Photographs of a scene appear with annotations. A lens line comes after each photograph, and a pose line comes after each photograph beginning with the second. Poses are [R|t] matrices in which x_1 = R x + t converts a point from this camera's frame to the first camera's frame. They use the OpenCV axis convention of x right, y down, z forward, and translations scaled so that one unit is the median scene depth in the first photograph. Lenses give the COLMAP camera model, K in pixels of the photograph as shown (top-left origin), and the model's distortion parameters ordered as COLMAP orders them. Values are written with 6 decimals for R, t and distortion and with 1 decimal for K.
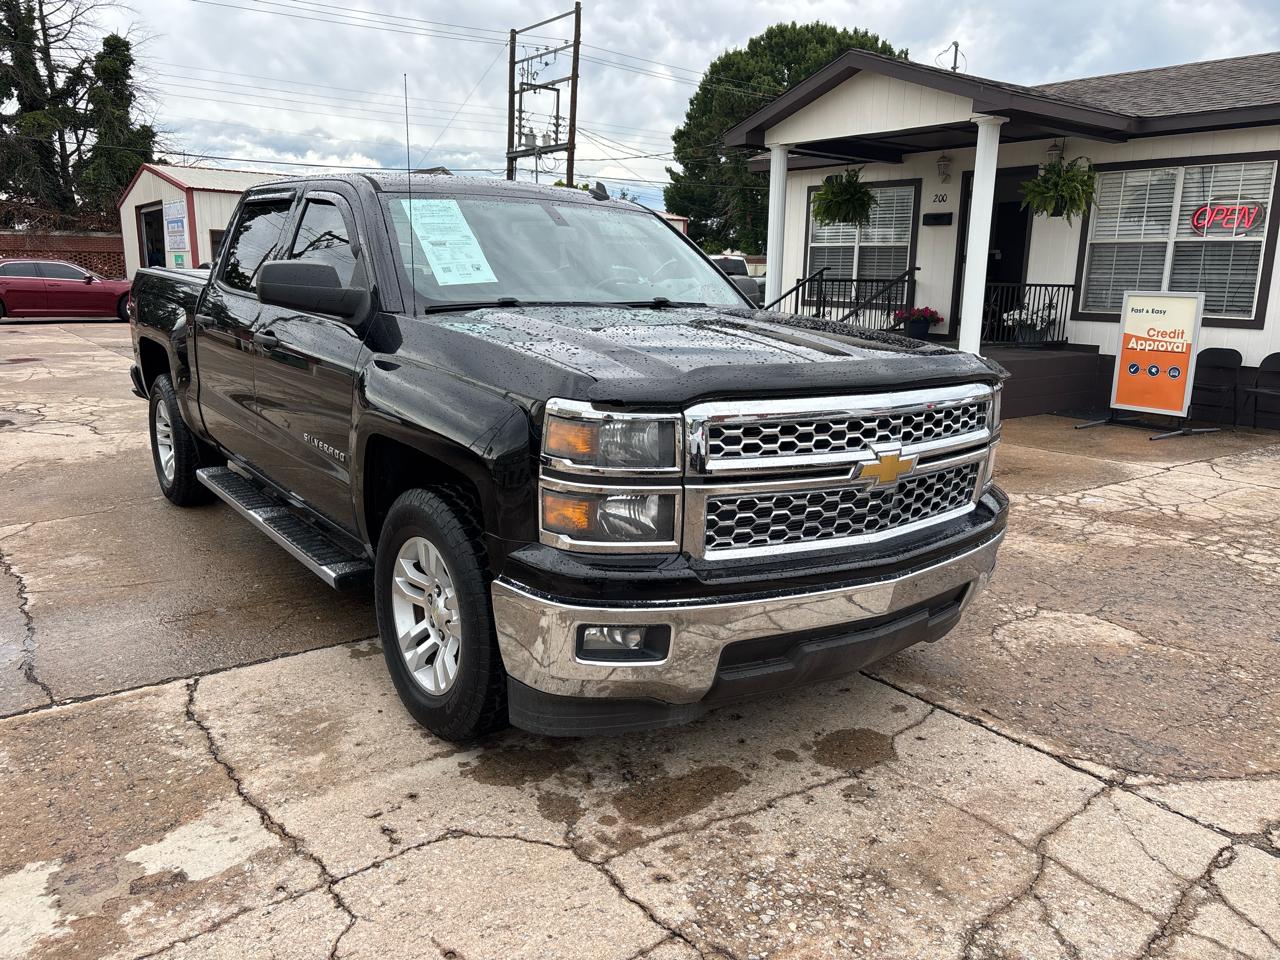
lens RADIAL K [[969.9, 0, 640.0], [0, 969.9, 479.5], [0, 0, 1]] dist [0.043530, -0.051791]
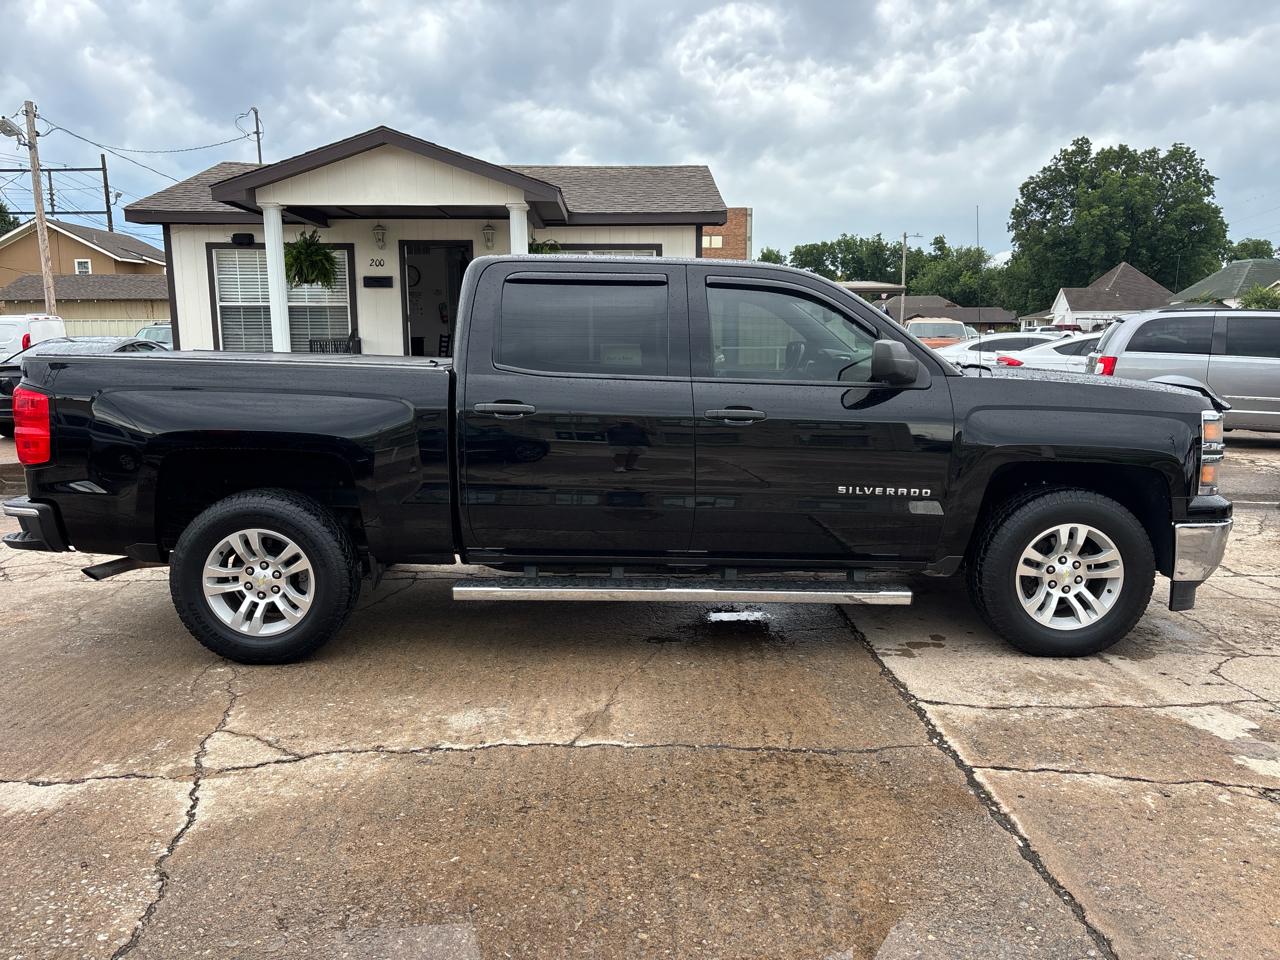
lens RADIAL K [[969.9, 0, 639.2], [0, 969.9, 480.1], [0, 0, 1]] dist [0.043530, -0.051791]
pose [[0.583431, -0.145398, 0.799042, -1.428556], [0.184336, 0.981875, 0.044072, -0.152419], [-0.790967, 0.121579, 0.599658, 0.503779]]
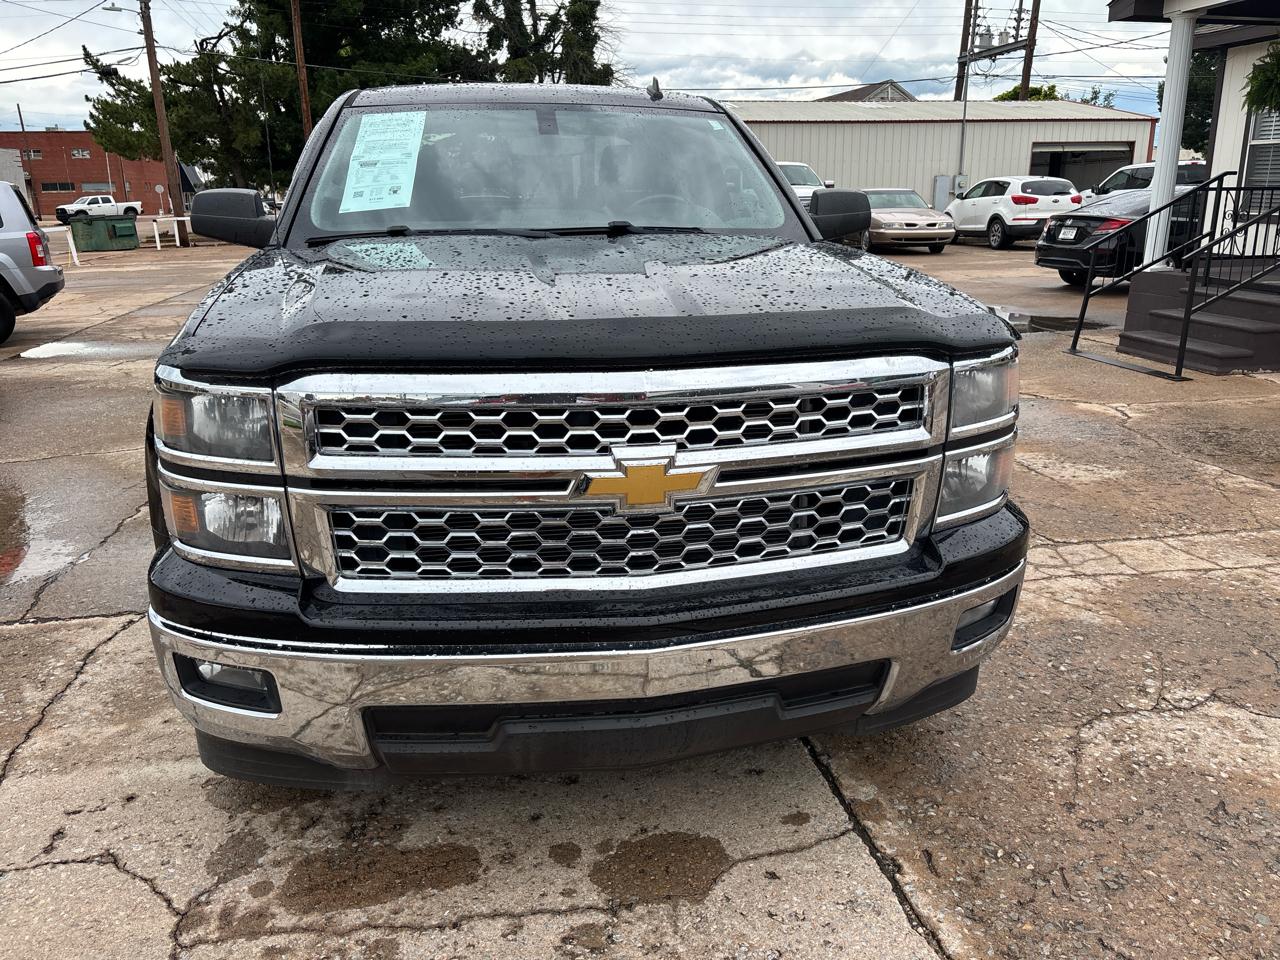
lens RADIAL K [[969.9, 0, 643.3], [0, 969.9, 479.6], [0, 0, 1]] dist [0.043530, -0.051791]
pose [[0.896387, 0.096046, -0.432742, 0.402418], [-0.063321, 0.993977, 0.089447, -0.055055], [0.438726, -0.052778, 0.897070, 0.307549]]
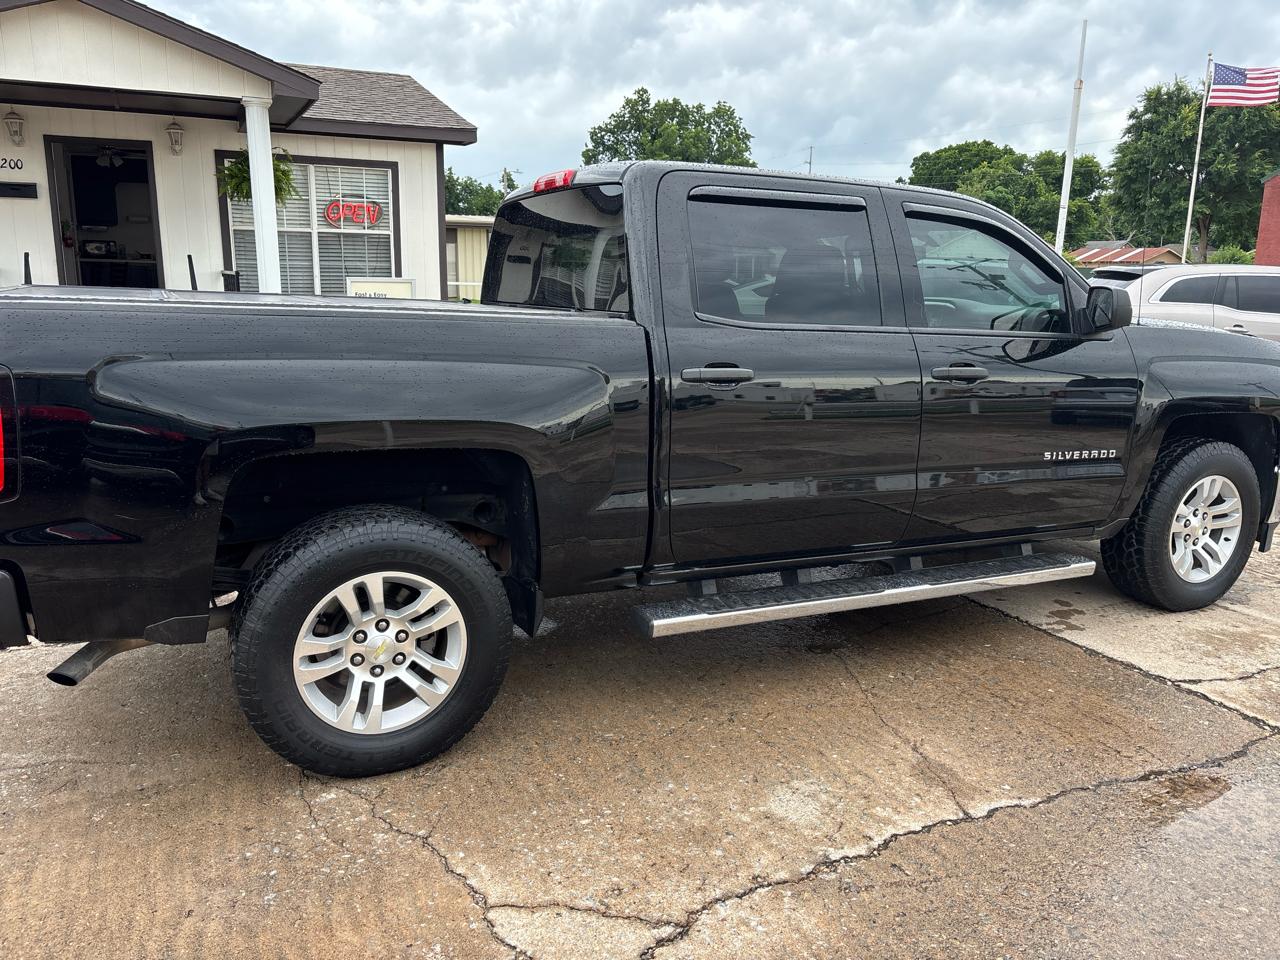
lens RADIAL K [[969.9, 0, 637.0], [0, 969.9, 484.0], [0, 0, 1]] dist [0.043530, -0.051791]
pose [[0.192253, -0.228425, 0.954390, -1.434938], [0.193177, 0.962313, 0.191407, -0.299560], [-0.962144, 0.147568, 0.229134, 1.203206]]
